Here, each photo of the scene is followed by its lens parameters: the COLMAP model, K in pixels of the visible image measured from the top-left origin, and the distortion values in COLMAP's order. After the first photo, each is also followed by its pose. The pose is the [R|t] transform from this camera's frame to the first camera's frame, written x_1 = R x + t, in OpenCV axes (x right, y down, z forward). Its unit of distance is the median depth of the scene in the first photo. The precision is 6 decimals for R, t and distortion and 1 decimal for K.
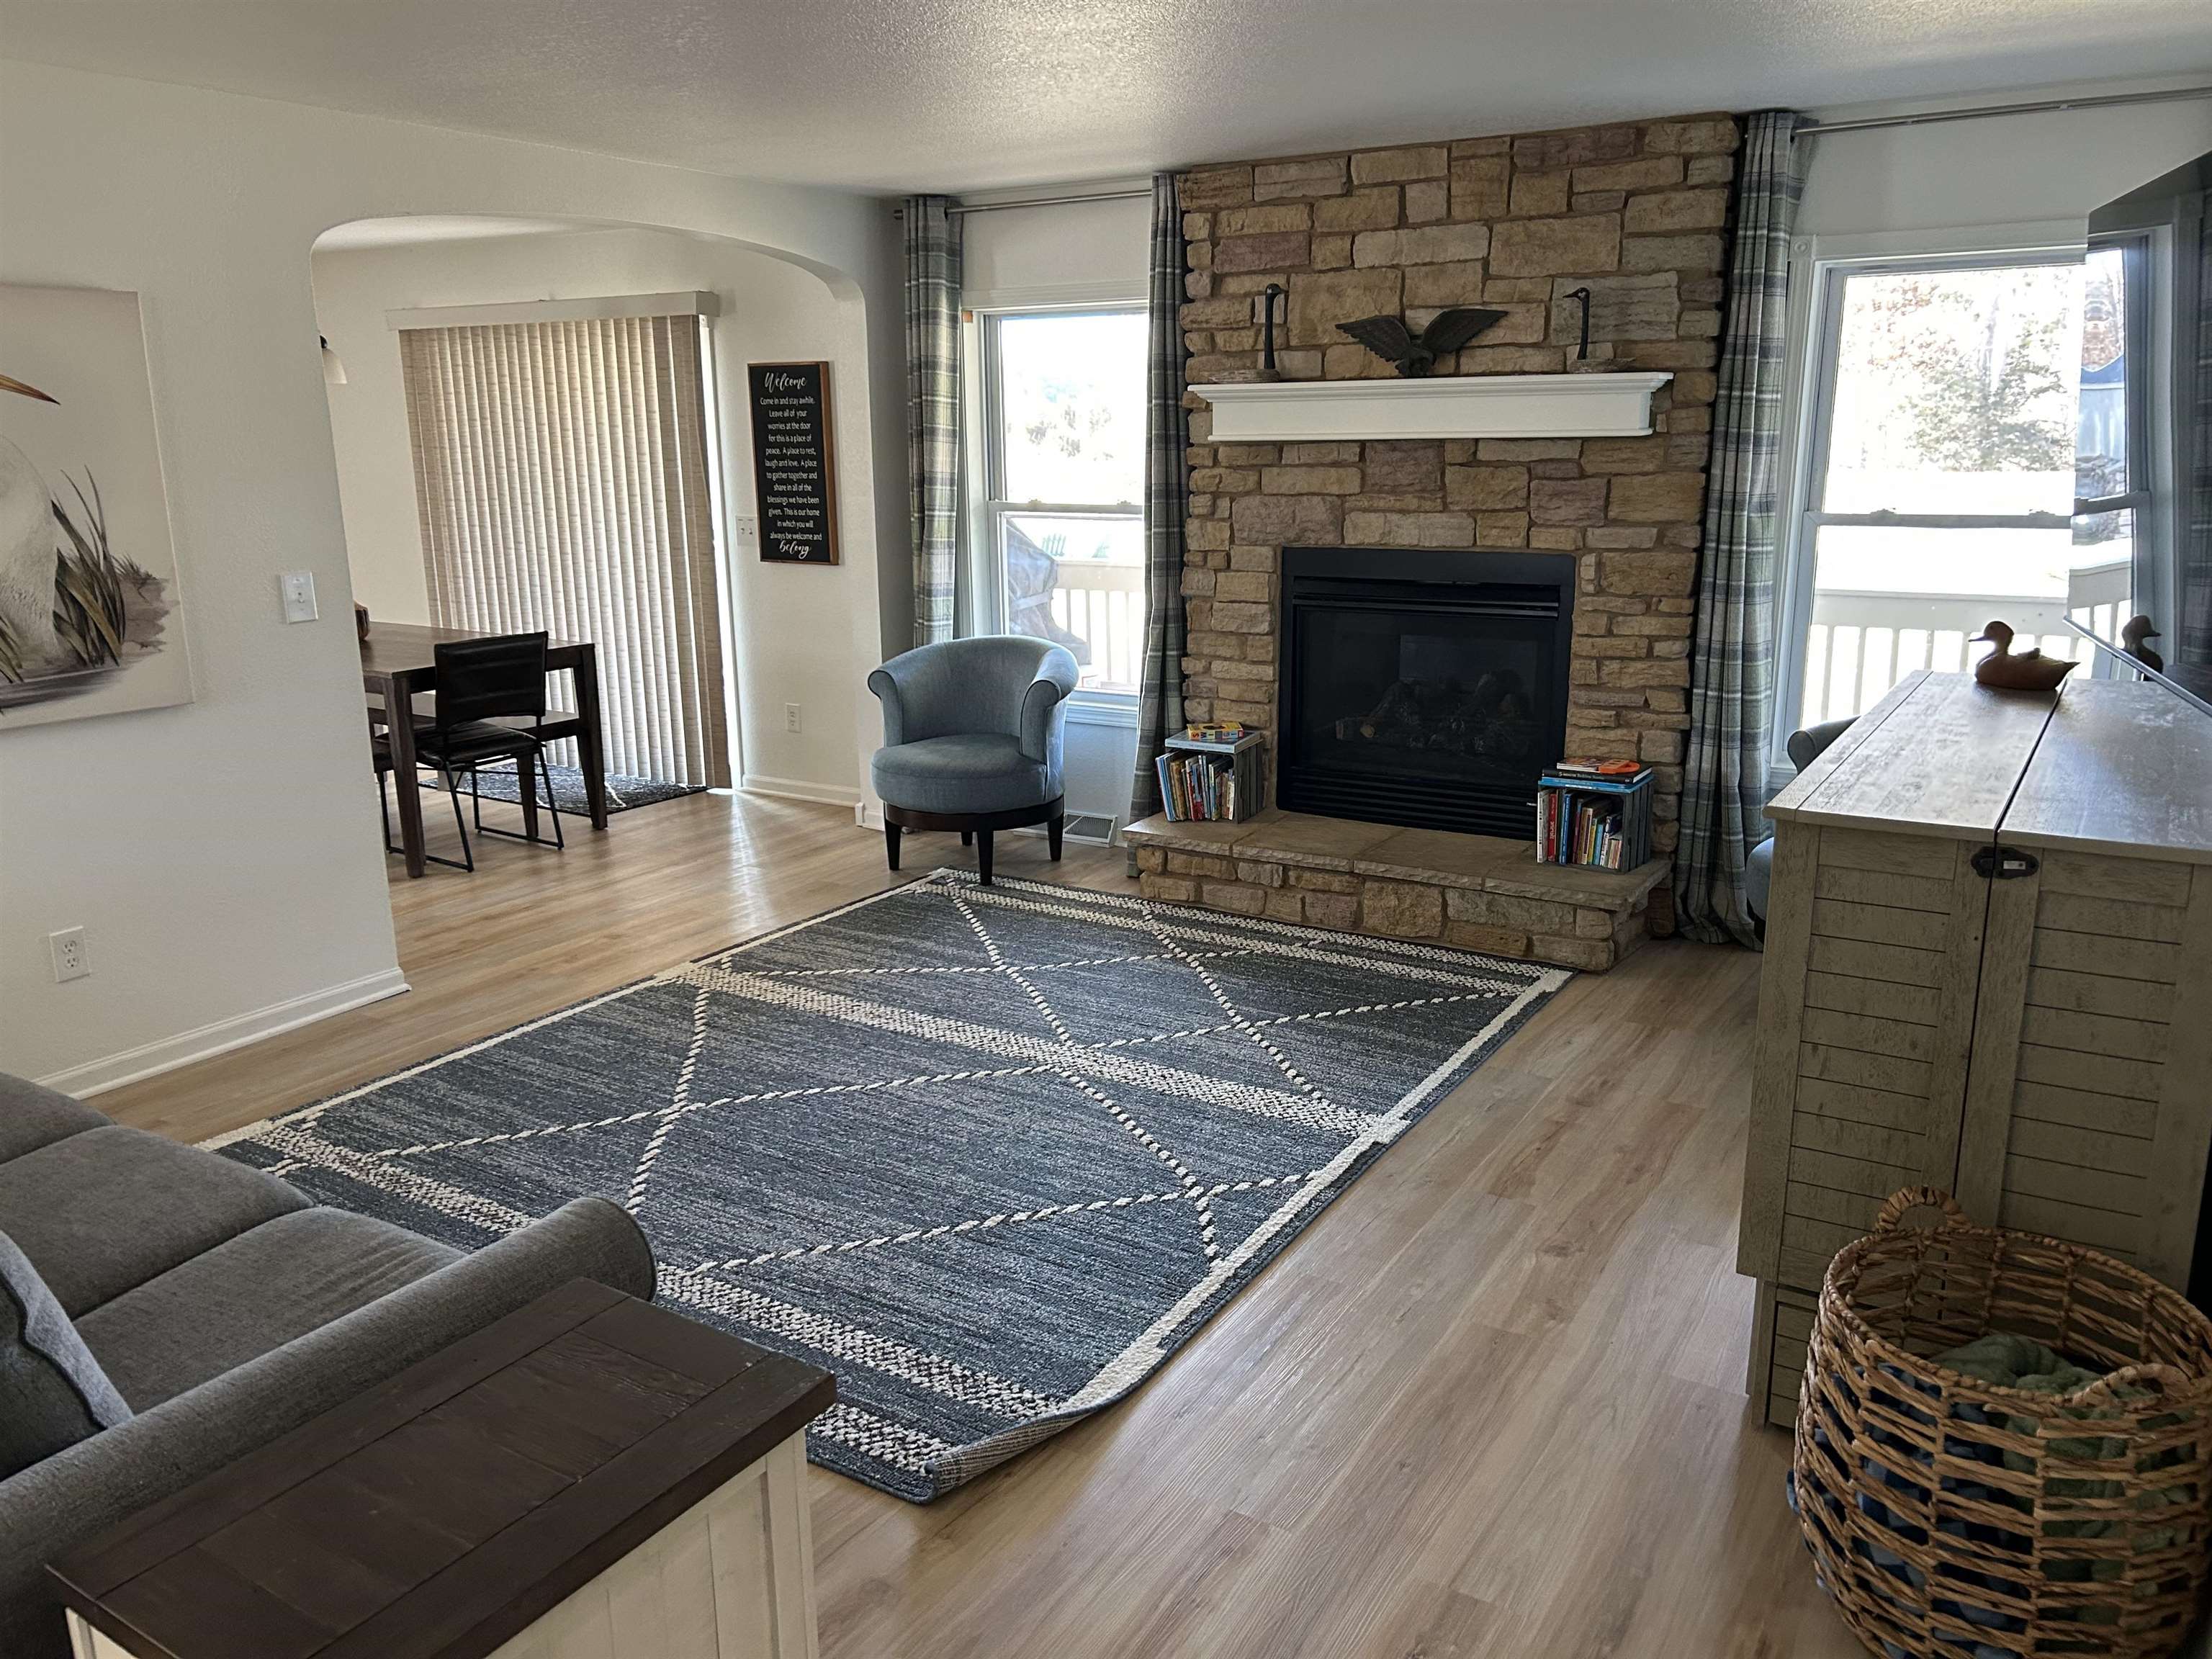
lens RADIAL K [[1675.0, 0, 1108.9], [0, 1675.0, 831.7], [0, 0, 1]] dist [0.037574, -0.042059]
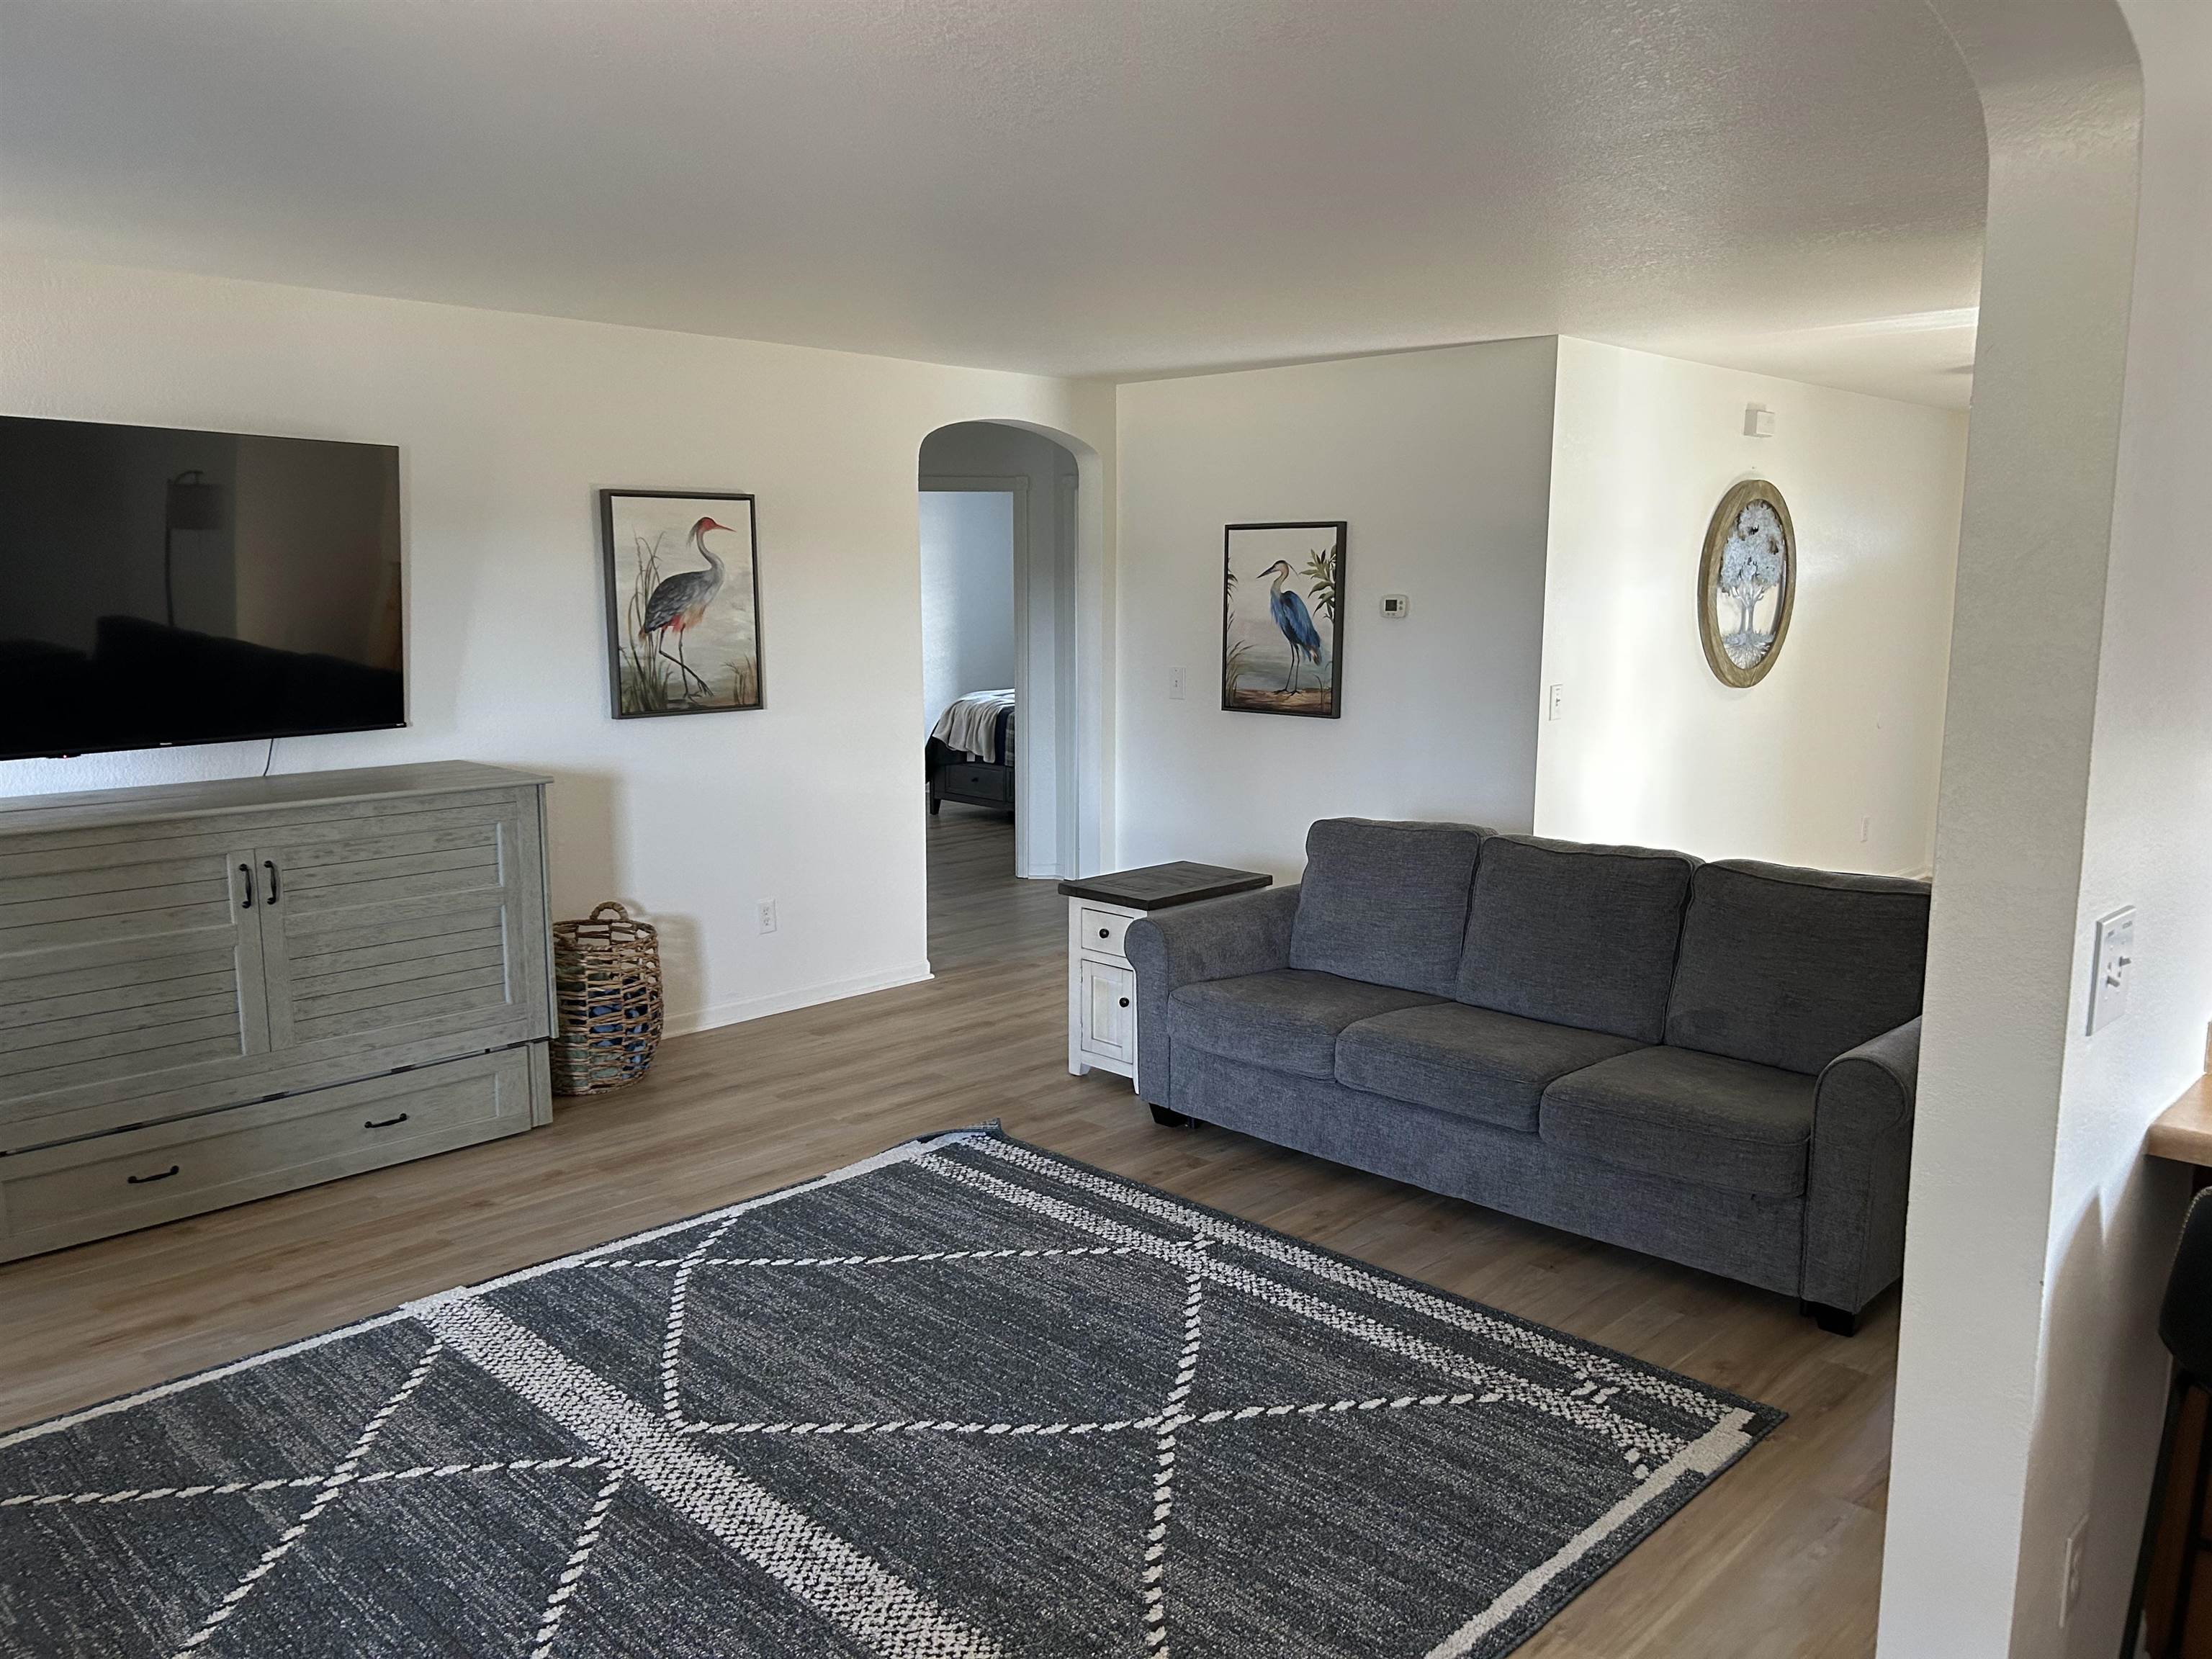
lens RADIAL K [[1675.0, 0, 1099.3], [0, 1675.0, 830.4], [0, 0, 1]] dist [0.037574, -0.042059]
pose [[-0.976028, -0.021310, 0.216601, -0.396393], [0.062366, 0.926079, 0.372141, -0.395649], [-0.208520, 0.376729, -0.902549, 1.640066]]
